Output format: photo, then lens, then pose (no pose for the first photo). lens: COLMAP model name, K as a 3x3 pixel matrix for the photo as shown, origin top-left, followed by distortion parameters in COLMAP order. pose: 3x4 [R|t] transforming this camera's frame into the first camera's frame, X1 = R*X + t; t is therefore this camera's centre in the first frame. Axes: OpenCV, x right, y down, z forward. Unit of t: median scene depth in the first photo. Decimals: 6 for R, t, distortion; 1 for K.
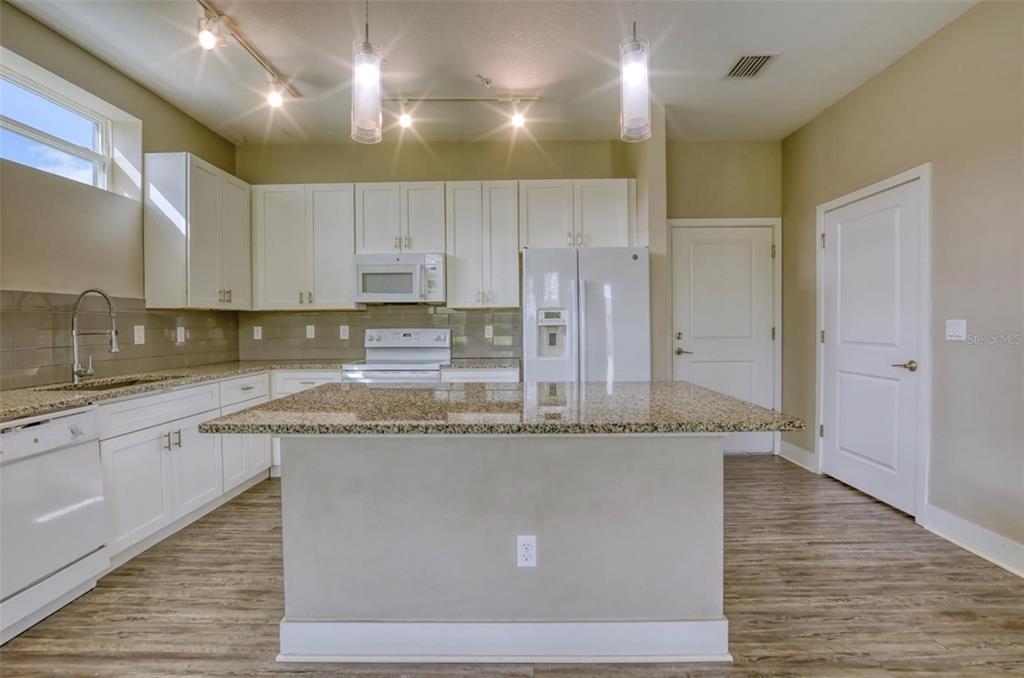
lens RADIAL K [[481.0, 0, 510.0], [0, 481.0, 333.9], [0, 0, 1]] dist [-0.037709, 0.007078]
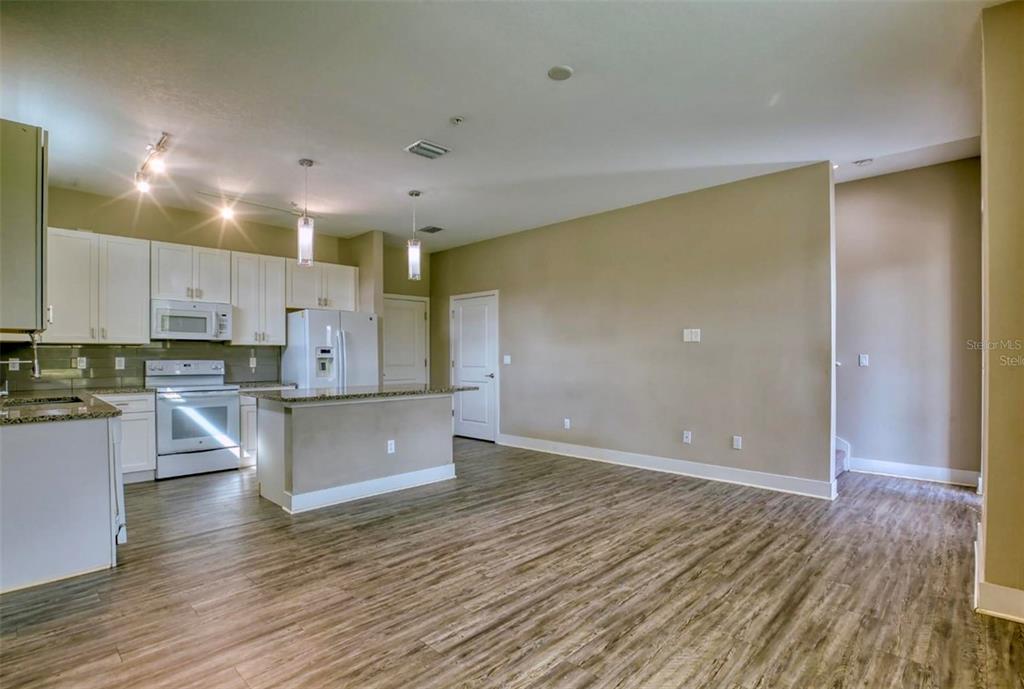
lens RADIAL K [[502.0, 0, 528.2], [0, 502.0, 360.7], [0, 0, 1]] dist [-0.035258, 0.001985]
pose [[0.667903, -0.000359, 0.744248, -0.709304], [0.012161, 0.999872, -0.010432, 0.018312], [-0.744149, 0.016019, 0.667821, -0.642055]]
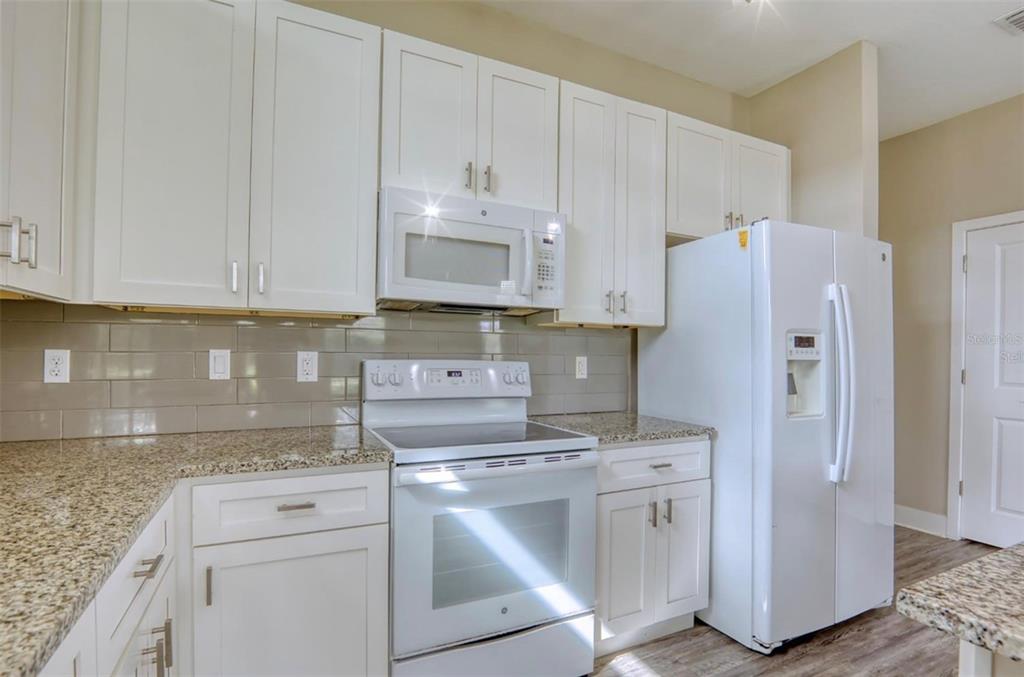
lens RADIAL K [[481.0, 0, 503.8], [0, 481.0, 359.4], [0, 0, 1]] dist [-0.037709, 0.007078]
pose [[0.896221, 0.014854, 0.443360, -0.476896], [-0.010546, 0.999870, -0.012181, -0.007751], [-0.443483, 0.006241, 0.896261, 0.649477]]
